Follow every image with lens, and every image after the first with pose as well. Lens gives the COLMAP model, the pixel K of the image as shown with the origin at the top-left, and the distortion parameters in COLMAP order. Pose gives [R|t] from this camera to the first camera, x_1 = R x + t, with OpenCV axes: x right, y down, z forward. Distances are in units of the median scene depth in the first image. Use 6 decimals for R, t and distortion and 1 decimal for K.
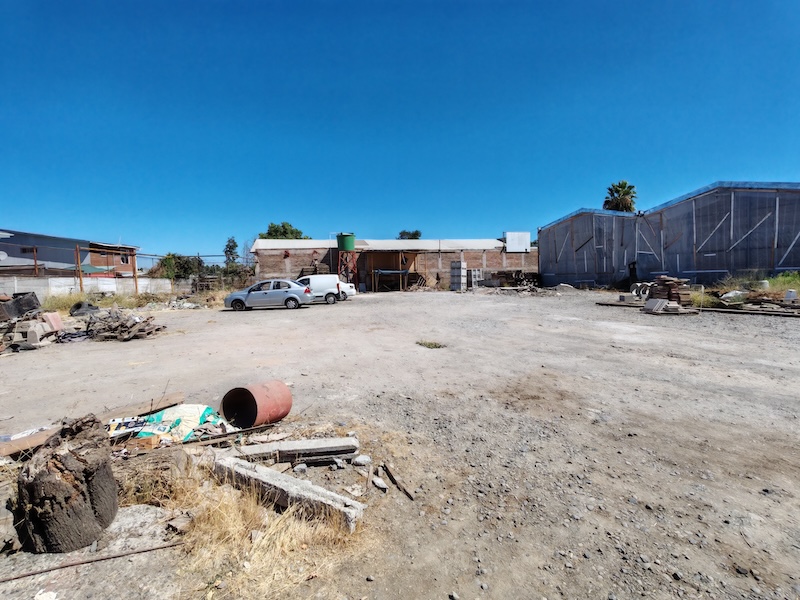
lens RADIAL K [[370.4, 0, 400.0], [0, 370.4, 297.4], [0, 0, 1]] dist [0.003802, 0.001424]
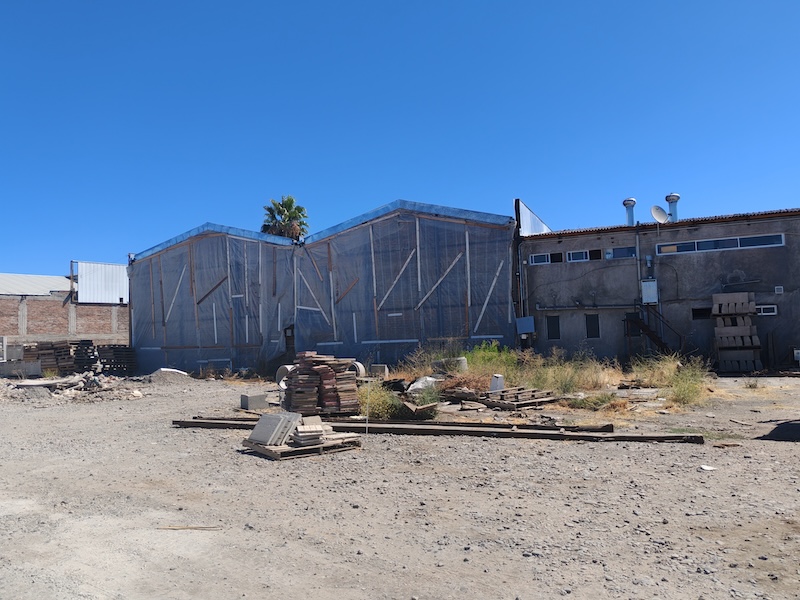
lens RADIAL K [[618.3, 0, 393.1], [0, 618.3, 295.4], [0, 0, 1]] dist [0.015843, -0.005793]
pose [[0.782511, 0.043461, 0.621118, 0.156661], [0.045931, 0.990814, -0.127195, -0.013096], [-0.620940, 0.128059, 0.773326, 0.166002]]
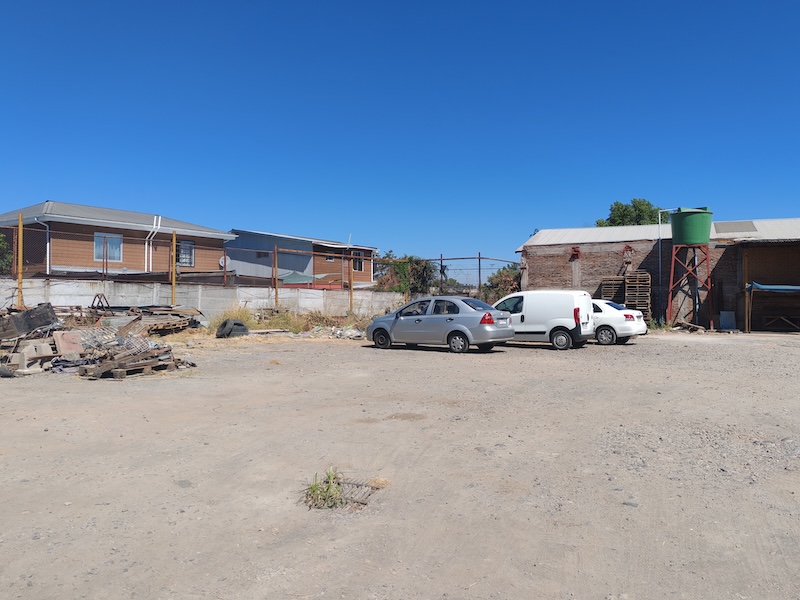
lens RADIAL K [[619.3, 0, 402.4], [0, 619.3, 297.3], [0, 0, 1]] dist [0.005505, 0.000124]
pose [[0.752303, 0.026240, -0.658294, 0.141495], [-0.060103, 0.997773, -0.028914, -0.010762], [0.656069, 0.061318, 0.752205, 0.170216]]
